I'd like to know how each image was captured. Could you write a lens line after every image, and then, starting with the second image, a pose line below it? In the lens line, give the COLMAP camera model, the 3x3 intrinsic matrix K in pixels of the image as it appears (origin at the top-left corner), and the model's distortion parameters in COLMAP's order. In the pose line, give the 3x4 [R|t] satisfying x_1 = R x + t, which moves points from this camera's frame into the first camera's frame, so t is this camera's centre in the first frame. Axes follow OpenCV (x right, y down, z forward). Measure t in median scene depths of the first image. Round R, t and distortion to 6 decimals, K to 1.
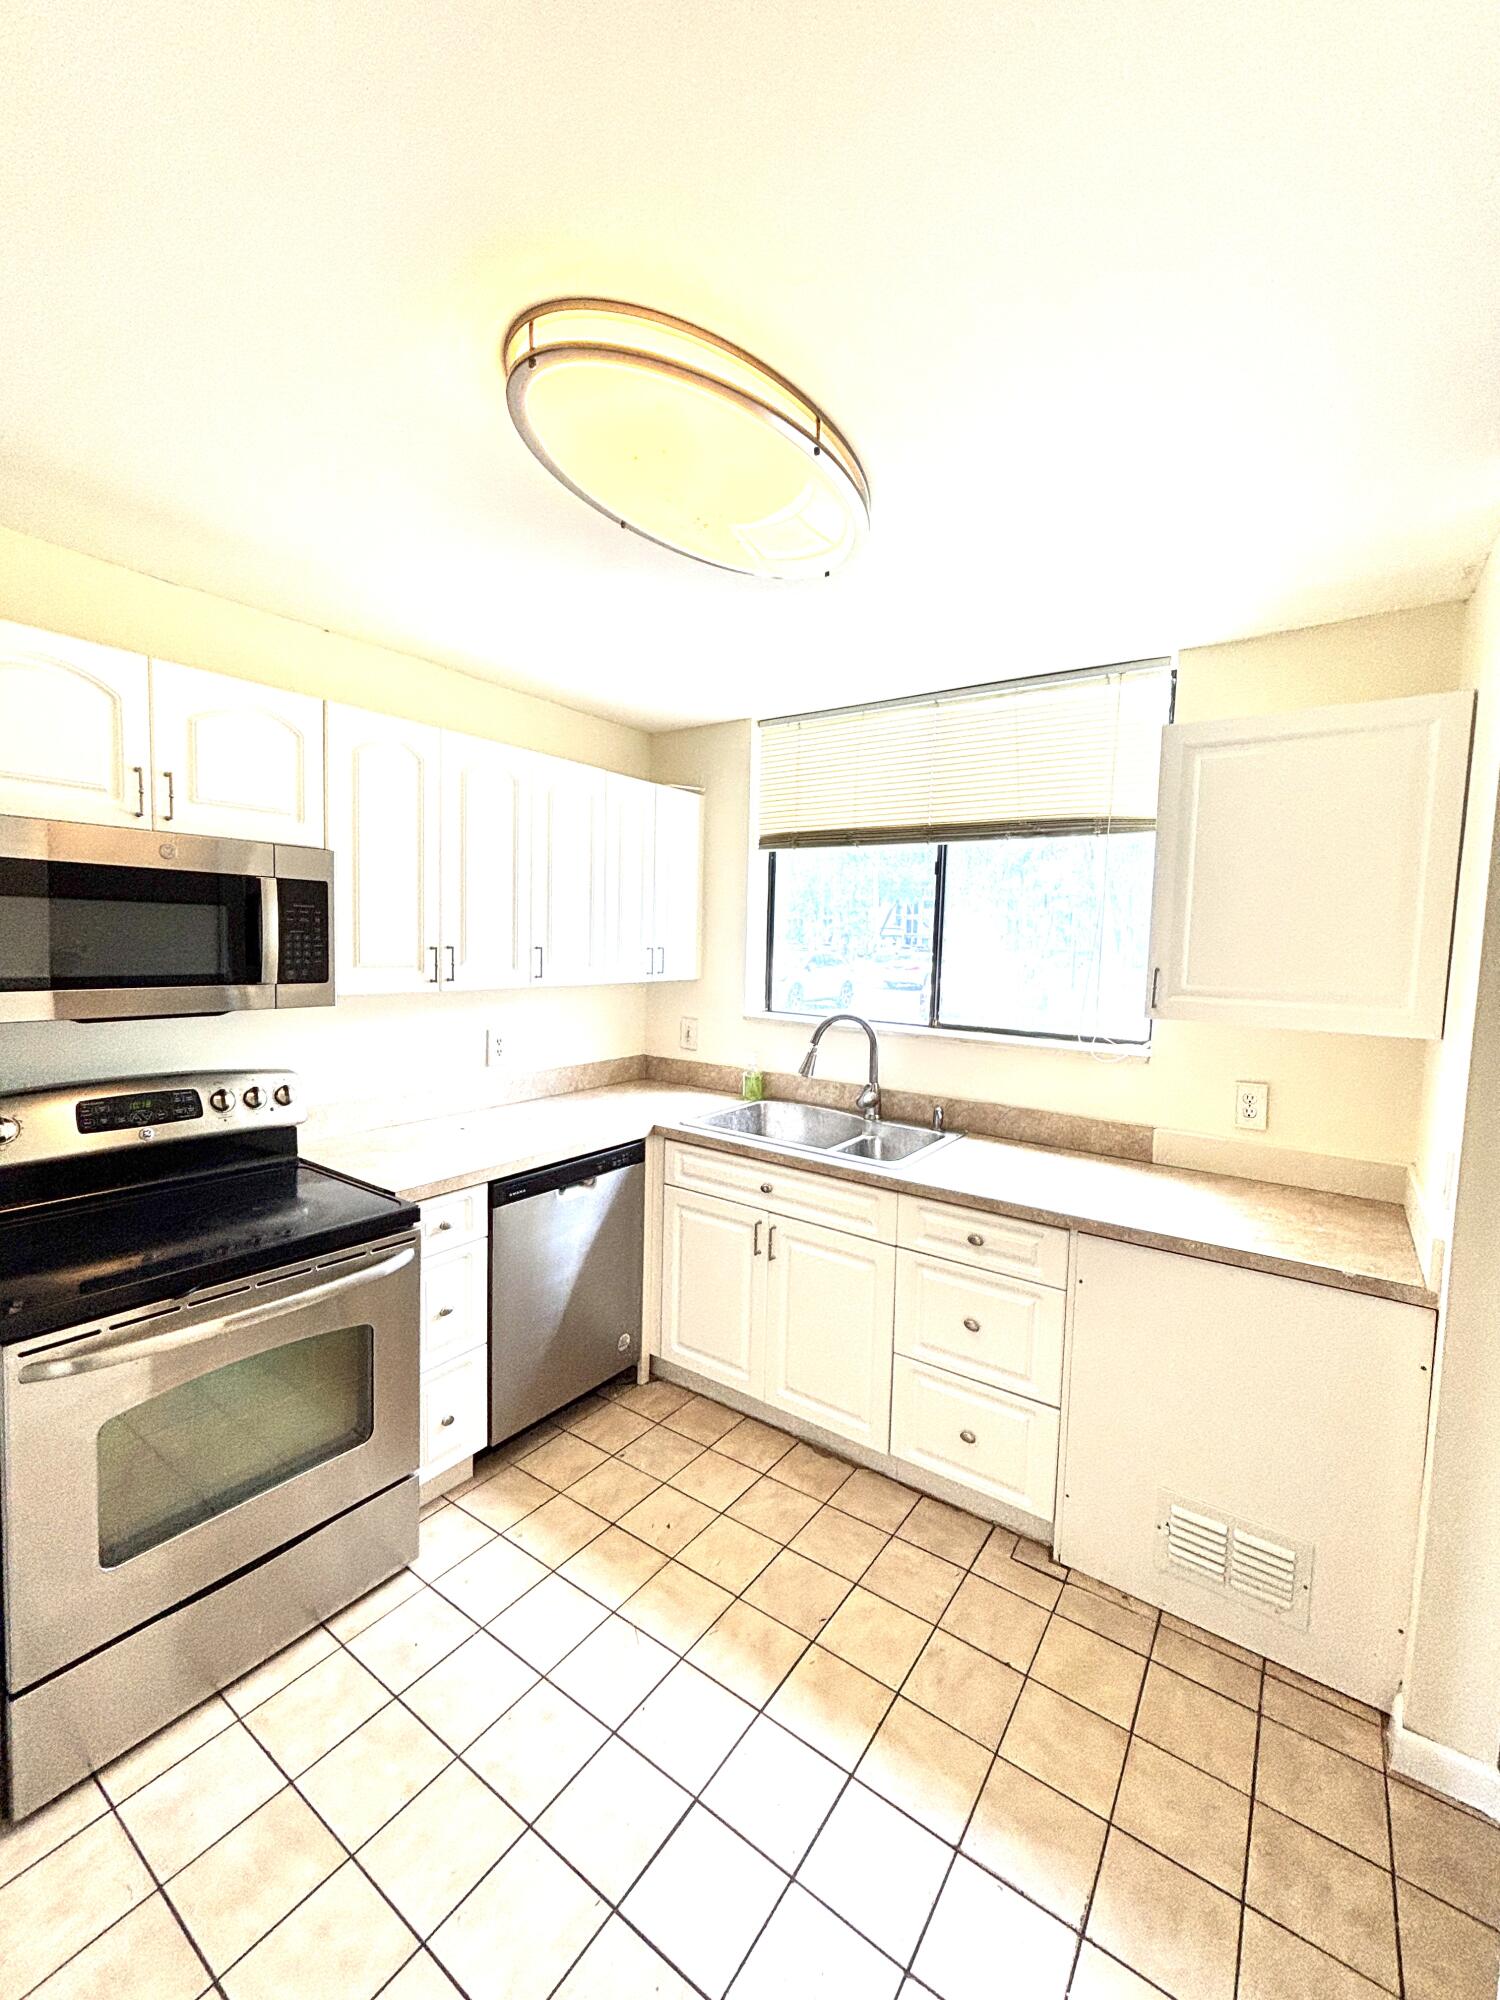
lens RADIAL K [[814.3, 0, 752.5], [0, 814.3, 994.4], [0, 0, 1]] dist [0.001866, 0.000283]
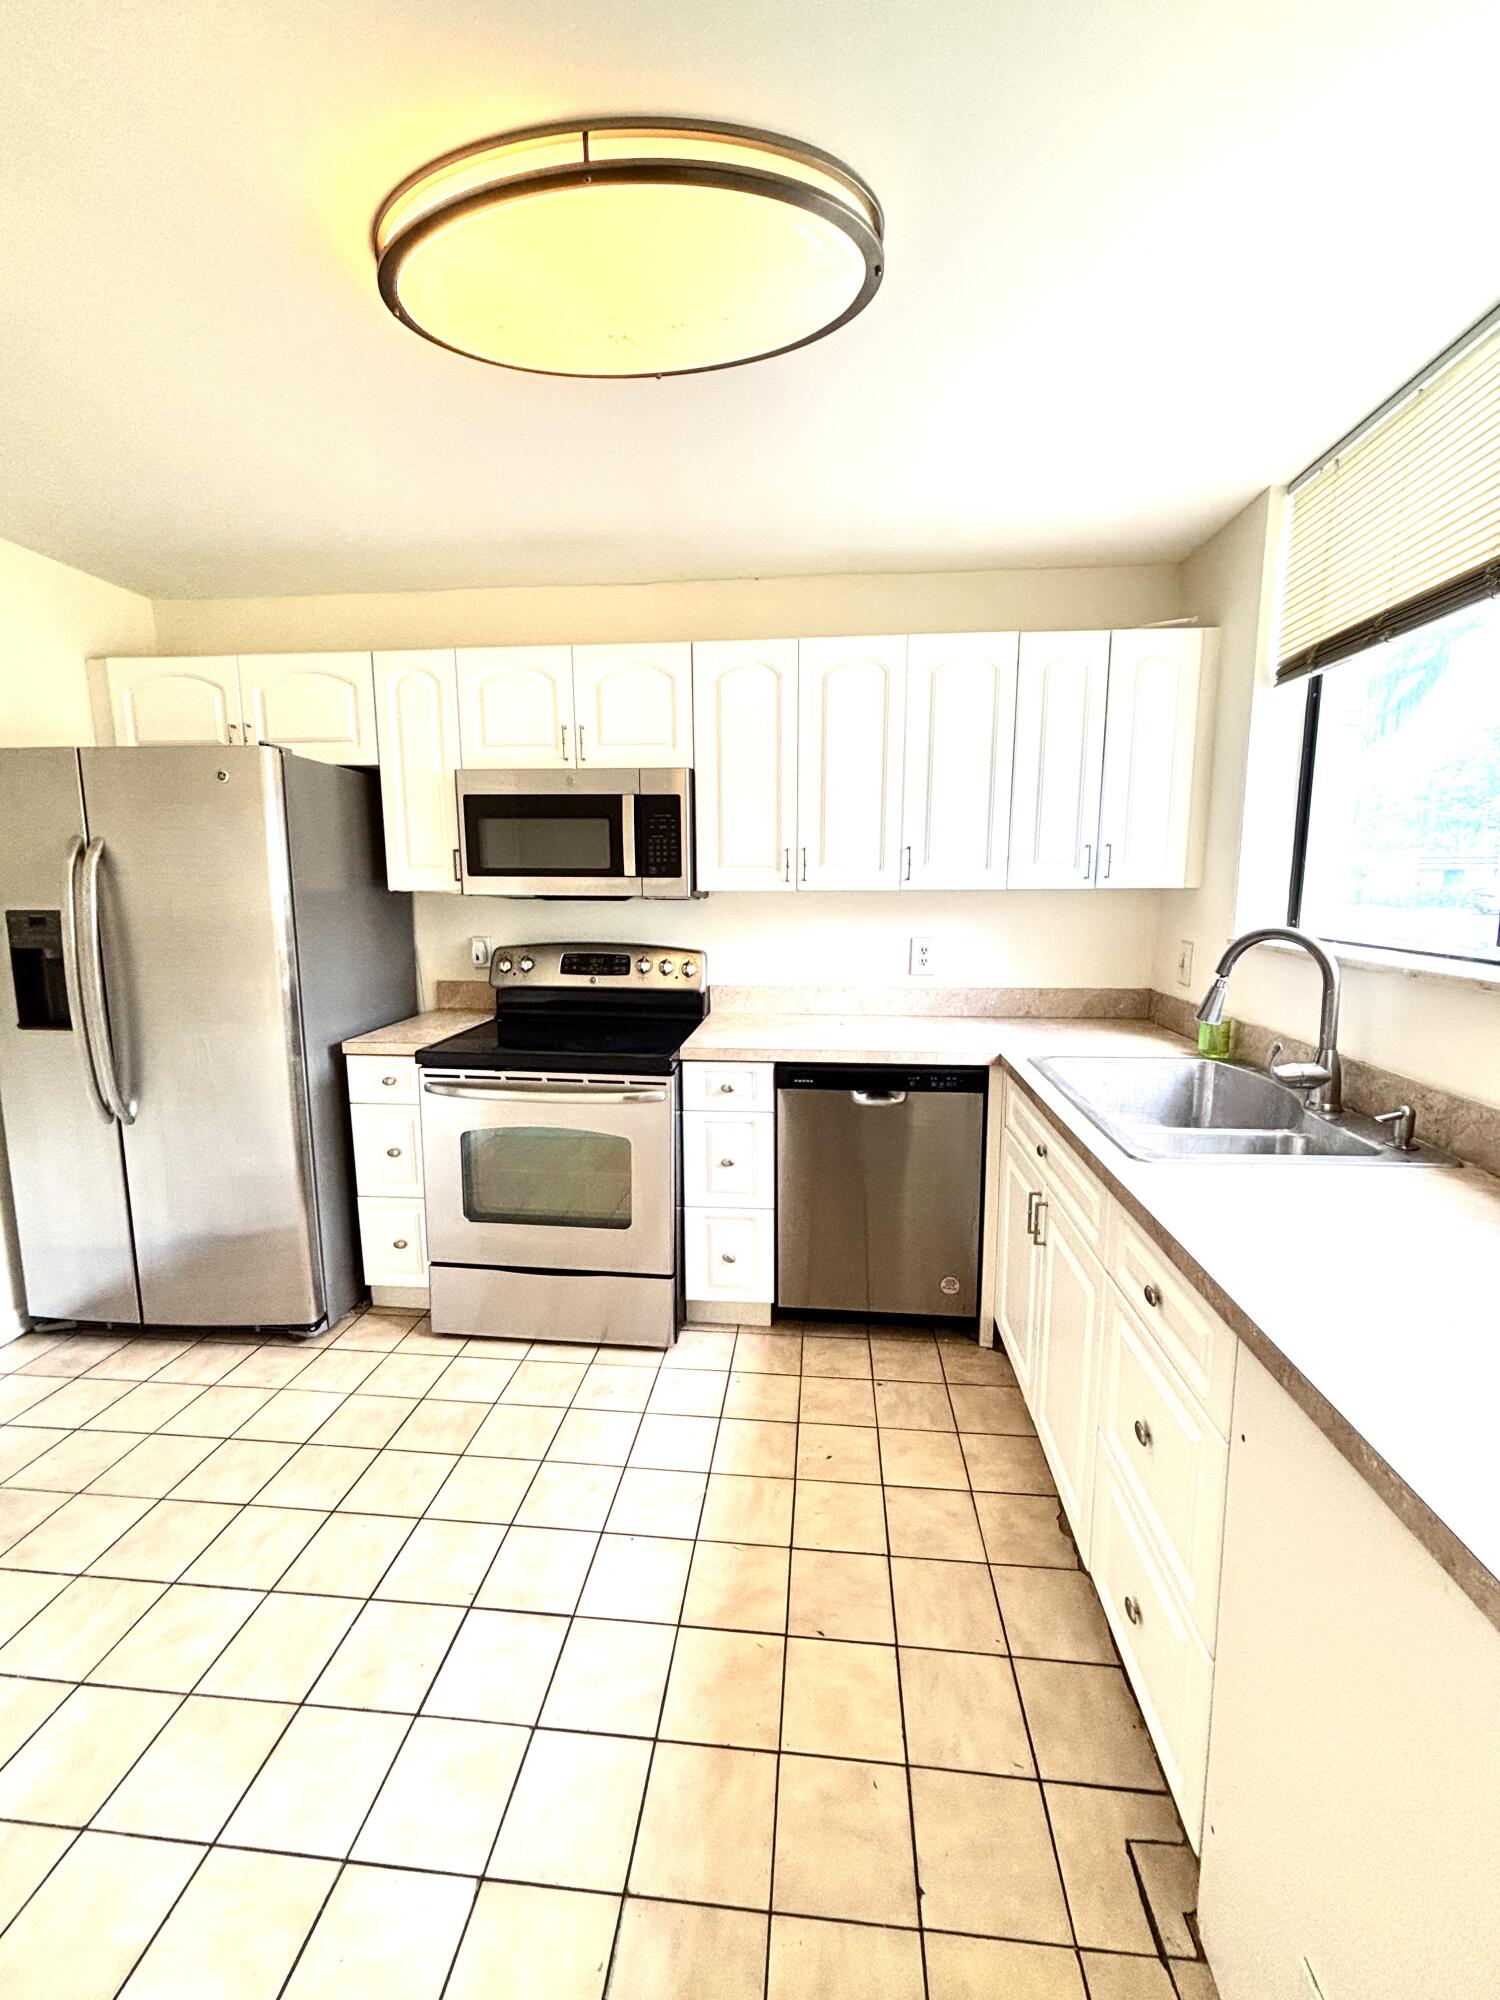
lens RADIAL K [[814.3, 0, 755.8], [0, 814.3, 997.6], [0, 0, 1]] dist [0.001866, 0.000283]
pose [[0.492576, 0.095696, -0.864992, 0.610235], [-0.046950, 0.995411, 0.083388, 0.058310], [0.869002, -0.000464, 0.494808, 0.469152]]
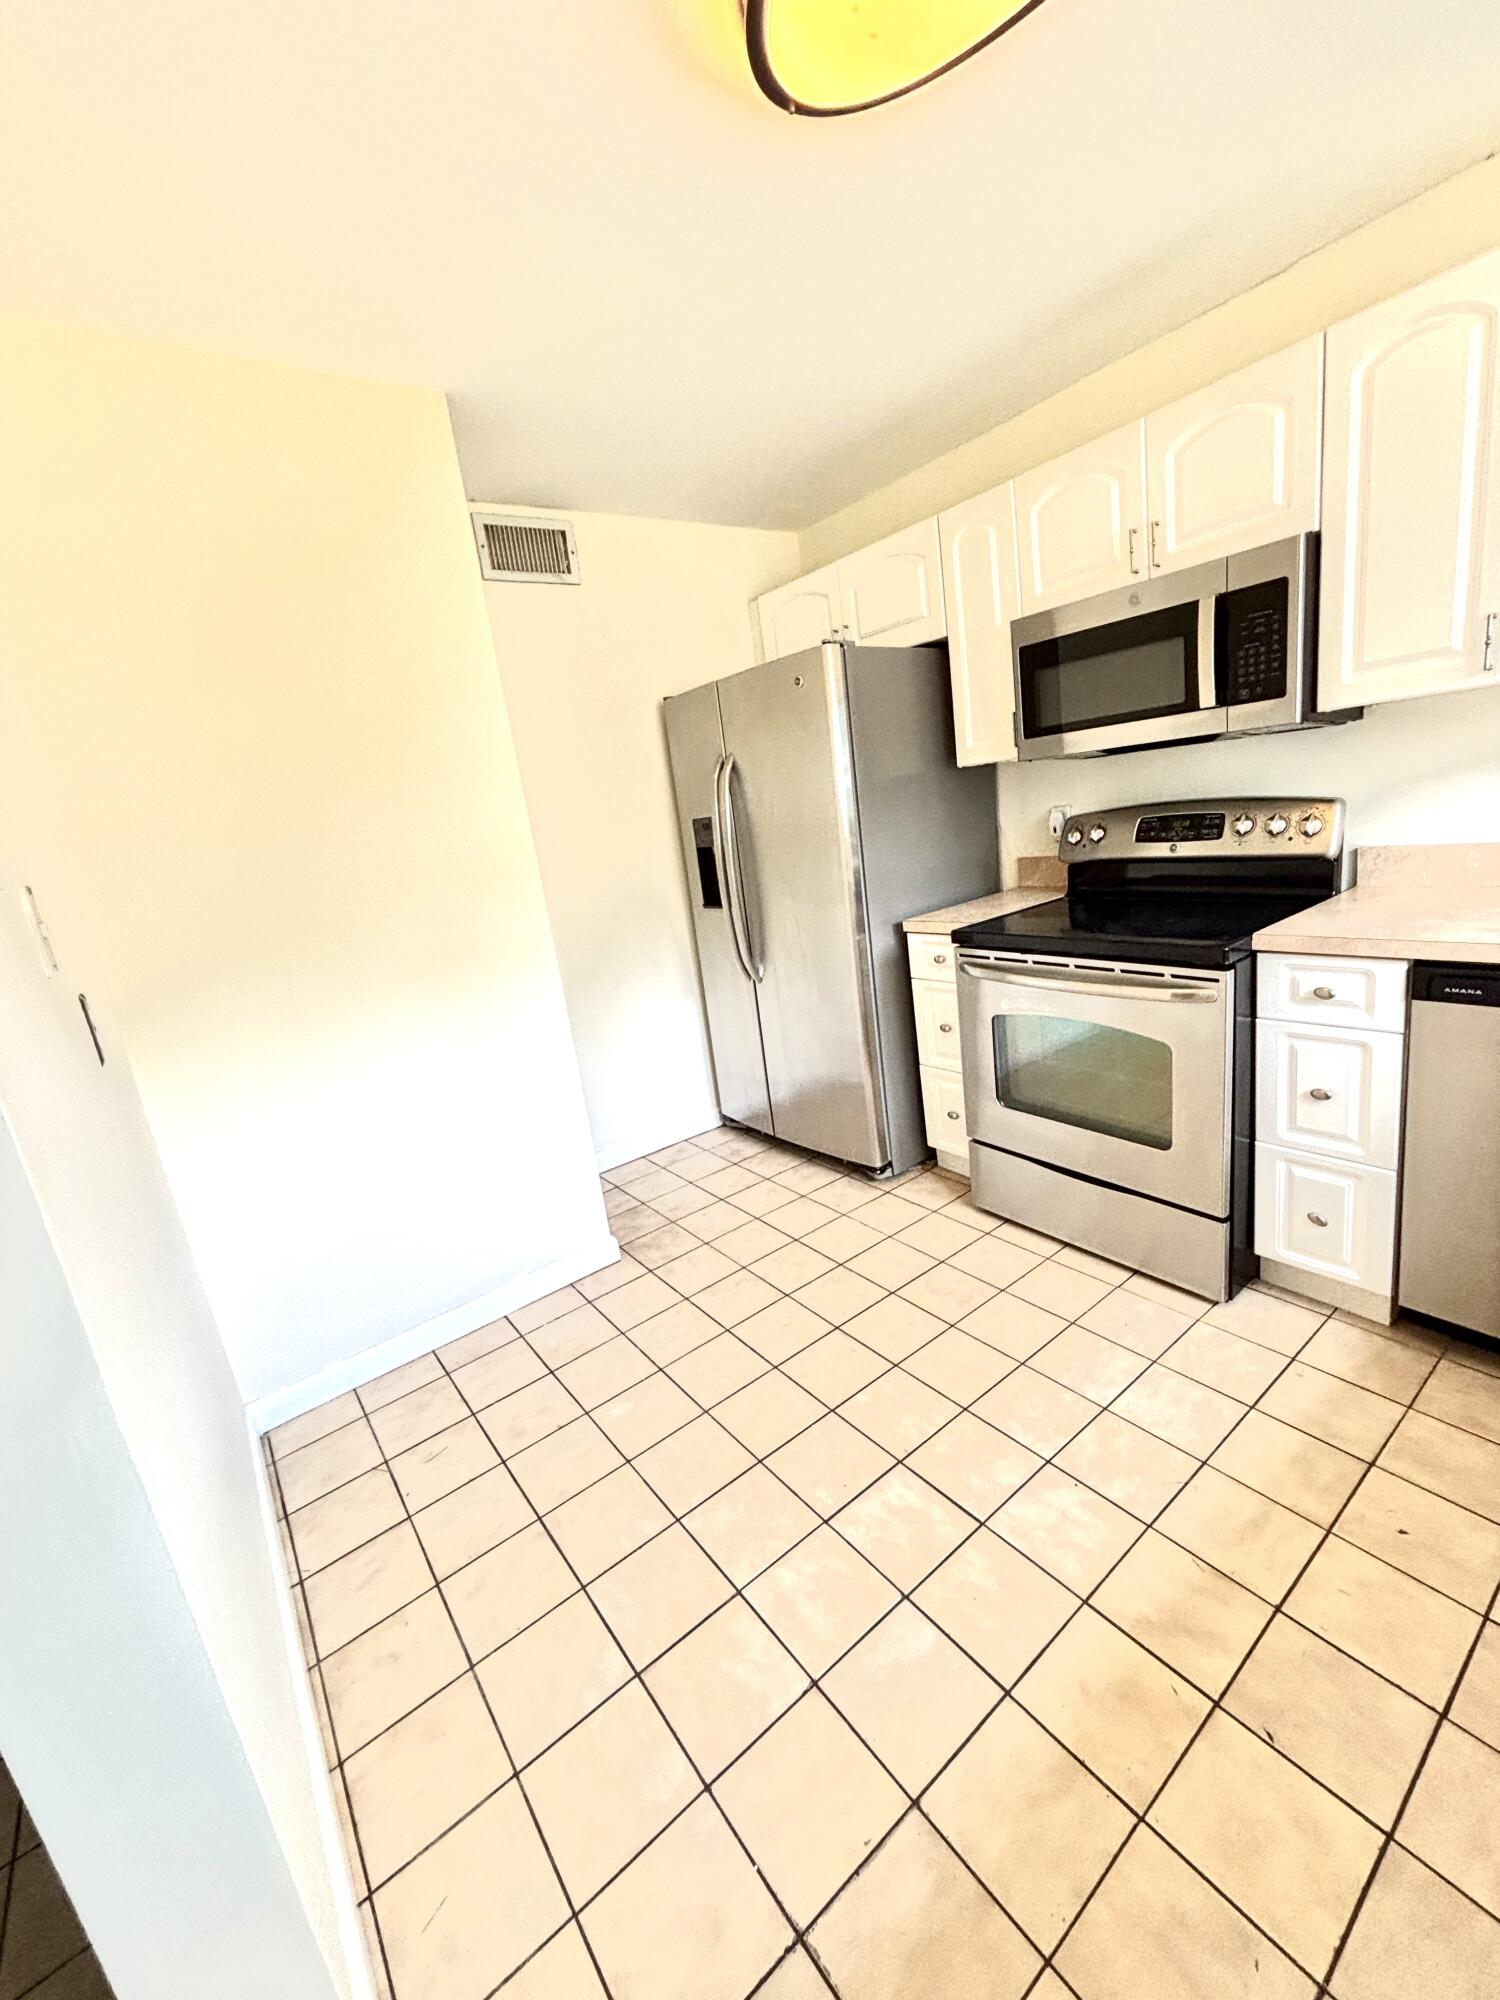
lens RADIAL K [[814.3, 0, 750.0], [0, 814.3, 999.1], [0, 0, 1]] dist [0.001866, 0.000283]
pose [[-0.318974, 0.238159, -0.917353, 0.552841], [0.061265, 0.971070, 0.230803, 0.063381], [0.945781, 0.017419, -0.324336, 0.716621]]
